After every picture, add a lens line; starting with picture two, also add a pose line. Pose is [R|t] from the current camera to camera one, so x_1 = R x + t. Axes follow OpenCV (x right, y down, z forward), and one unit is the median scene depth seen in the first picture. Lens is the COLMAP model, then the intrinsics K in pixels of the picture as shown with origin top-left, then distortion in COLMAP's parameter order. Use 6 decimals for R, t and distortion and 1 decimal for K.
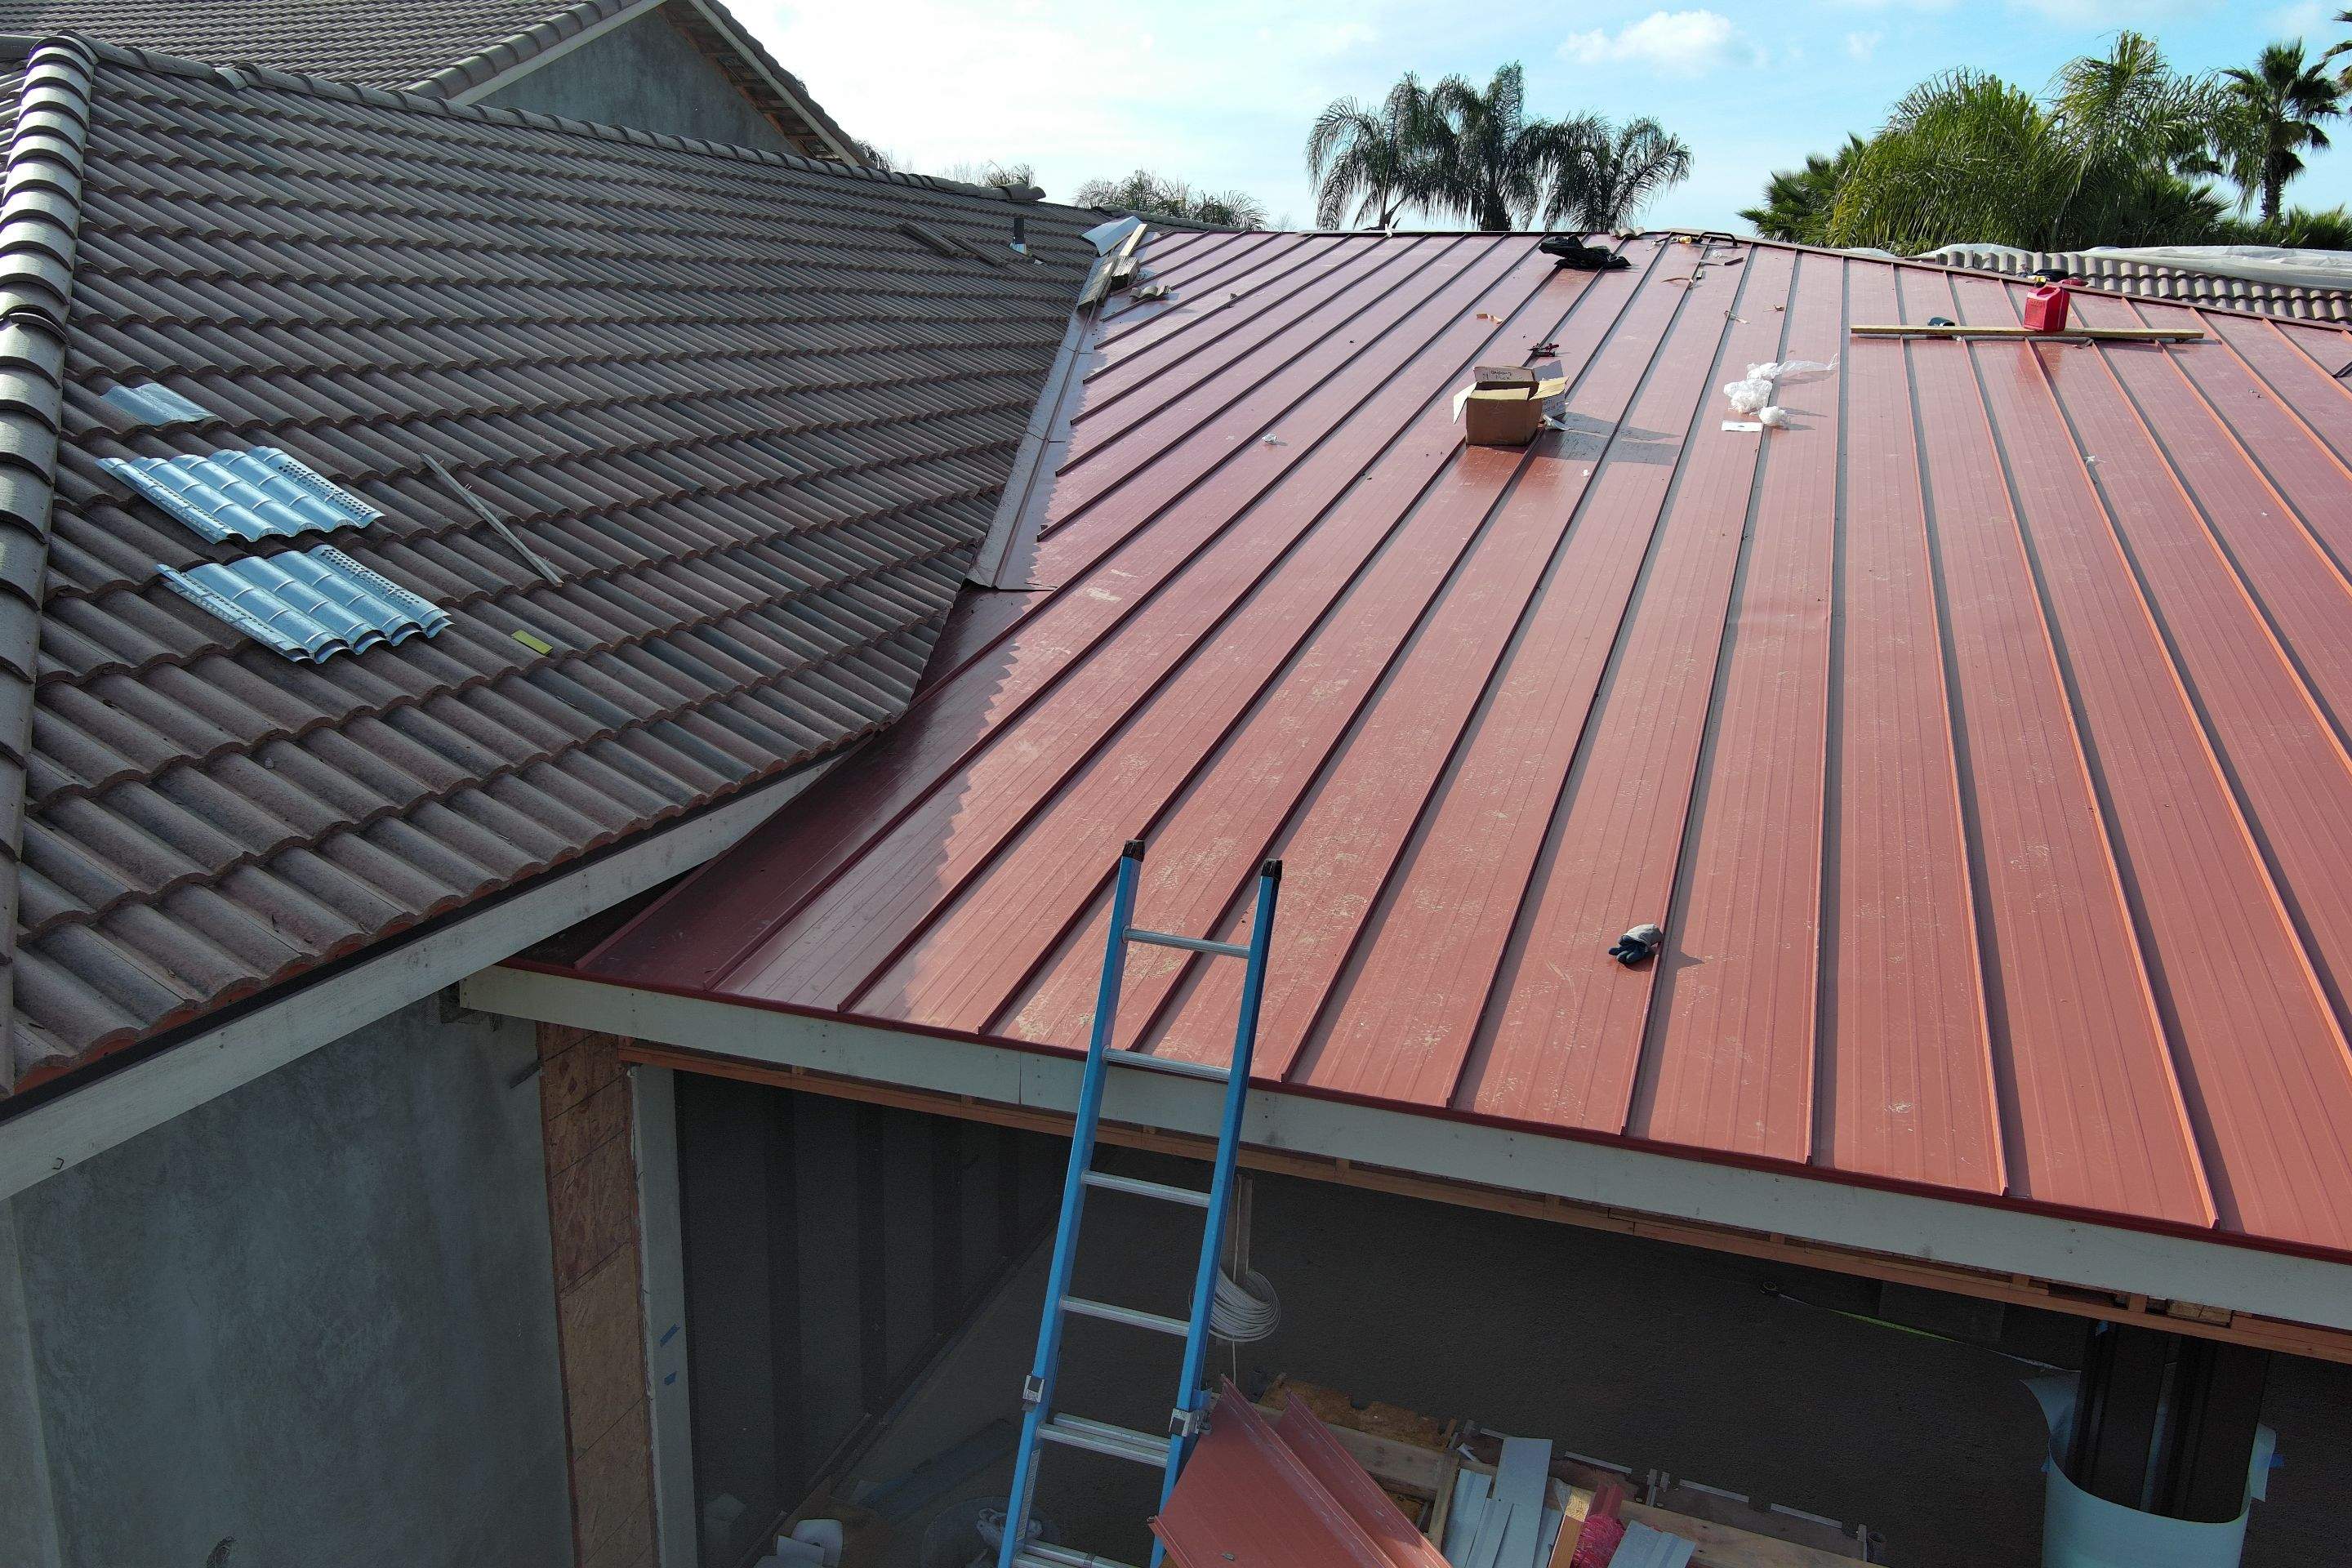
lens RADIAL K [[1808.3, 0, 1190.8], [0, 1808.3, 840.5], [0, 0, 1]] dist [0.017440, -0.023584]
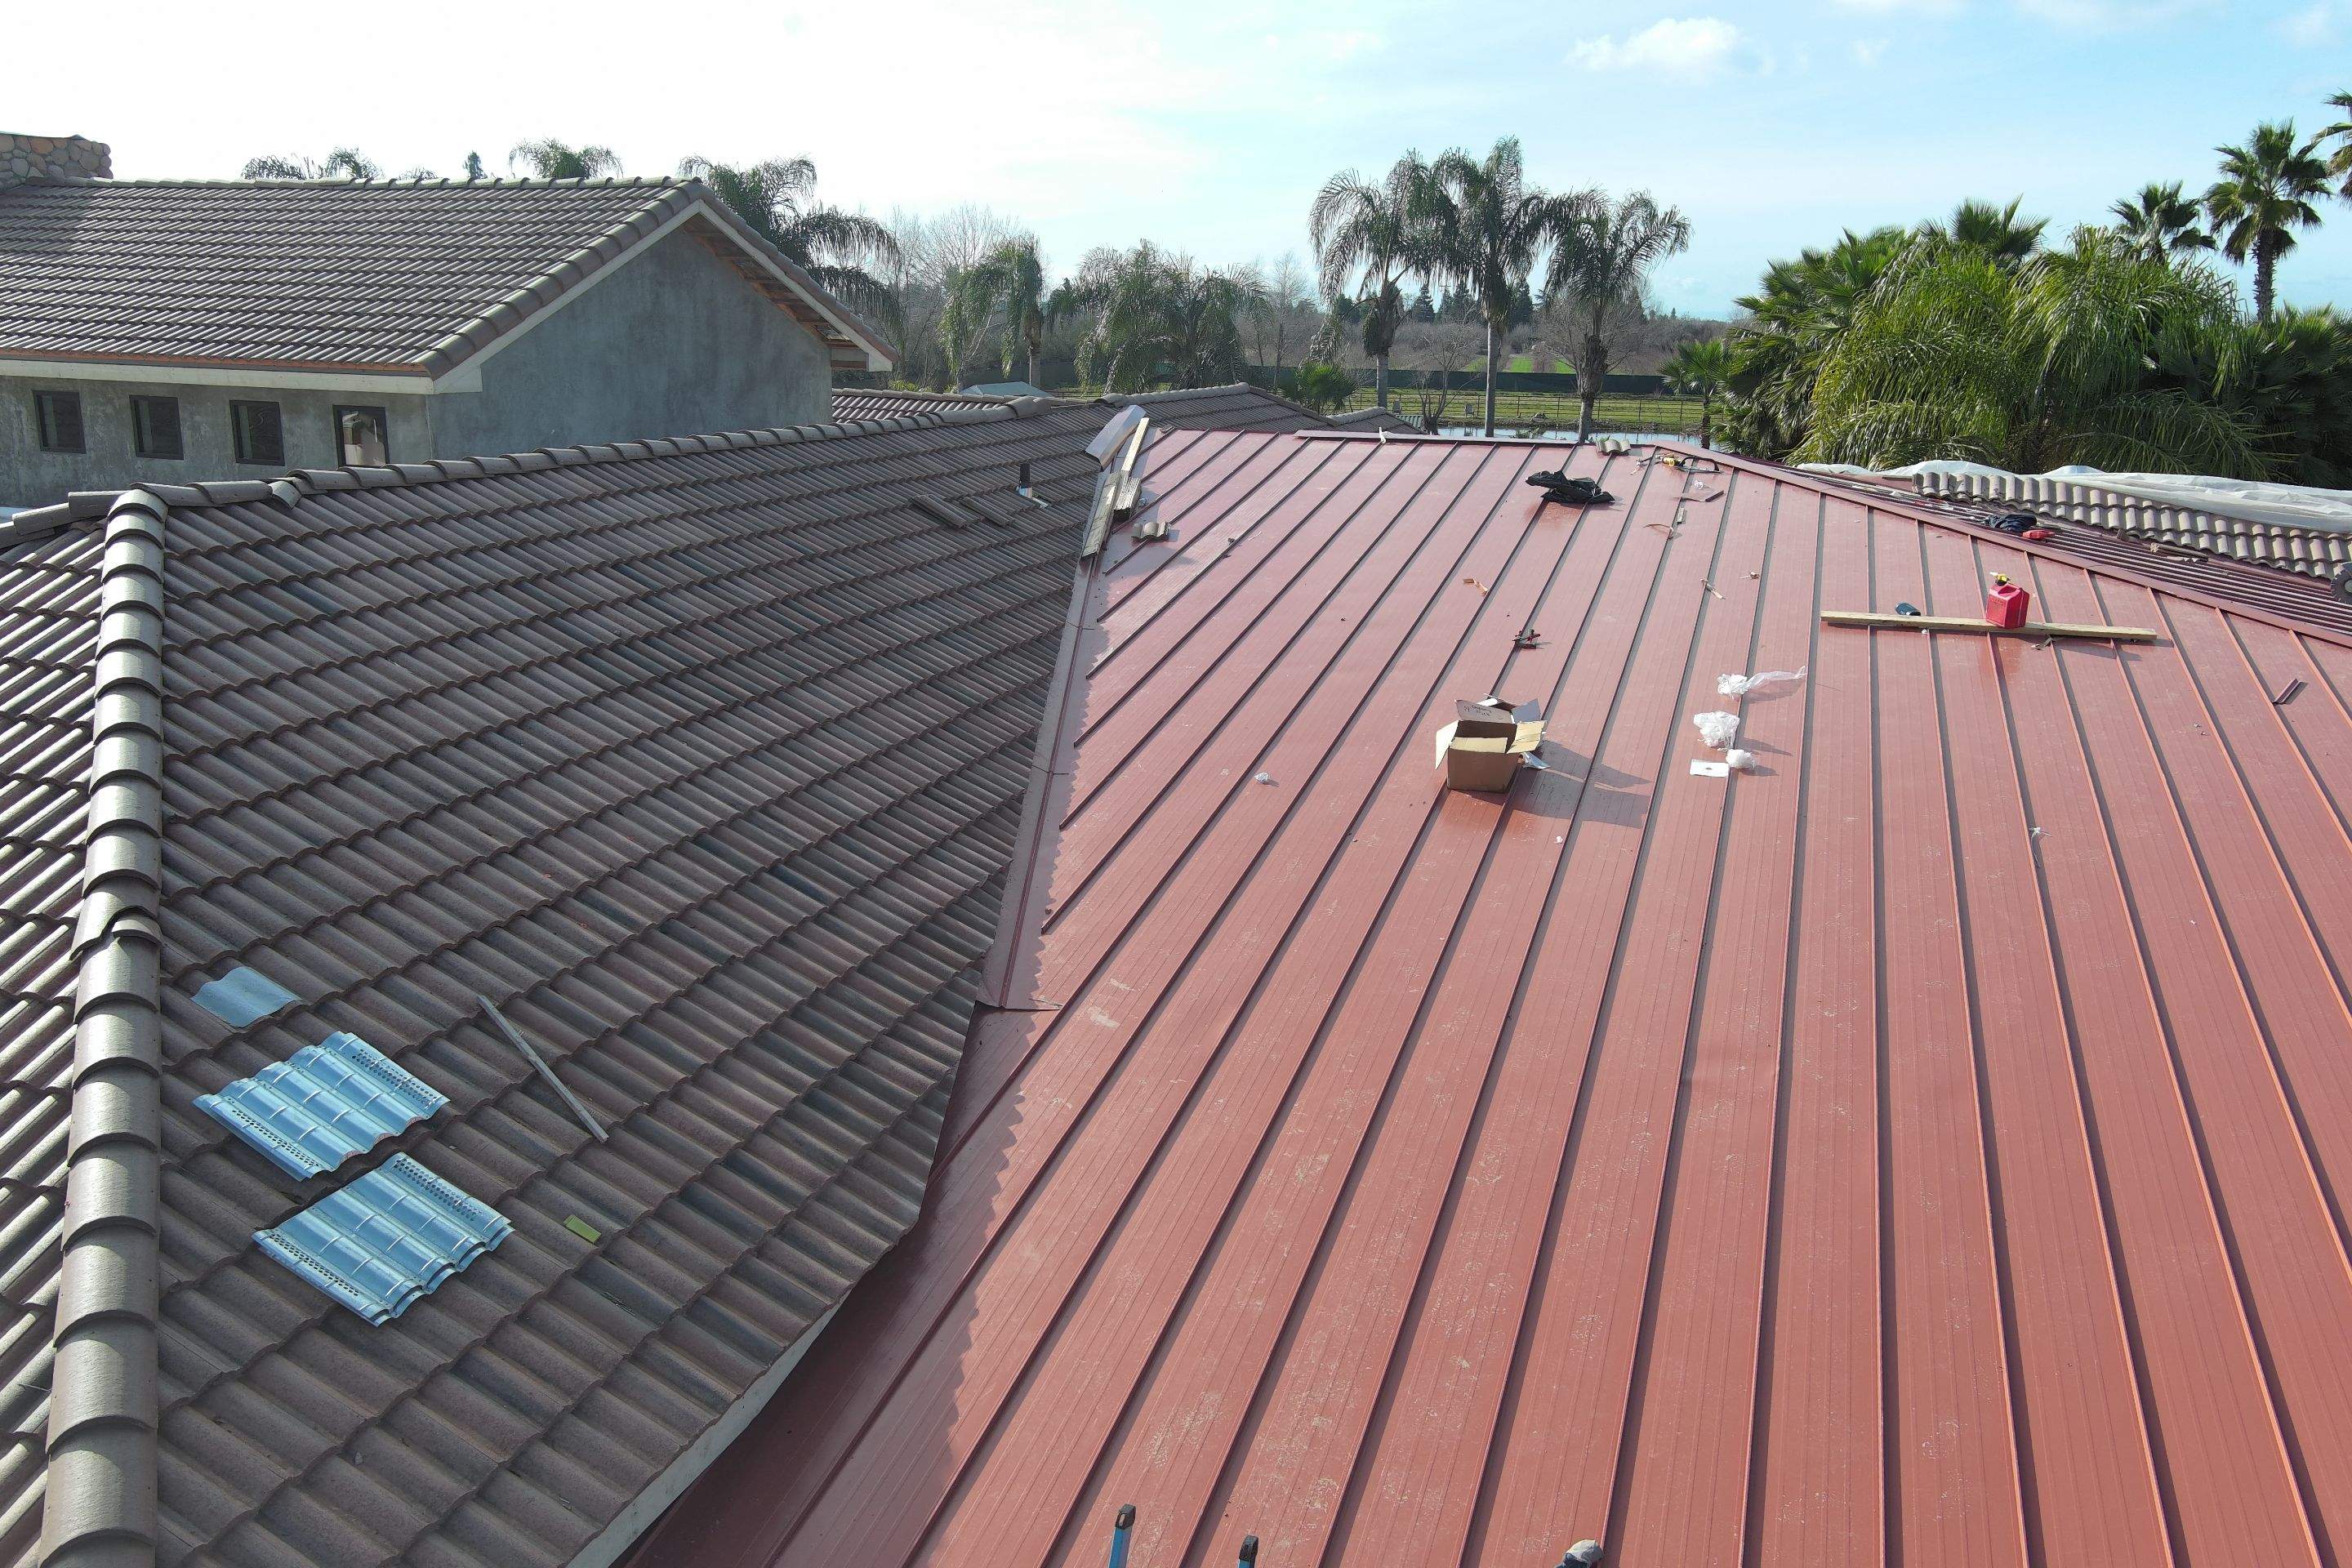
lens RADIAL K [[1831.1, 0, 1199.5], [0, 1831.1, 782.1], [0, 0, 1]] dist [0.034288, -0.056013]
pose [[0.999947, 0.008862, 0.005158, 0.001014], [-0.008784, 0.999848, -0.015049, -0.137982], [-0.005290, 0.015003, 0.999873, -0.046060]]
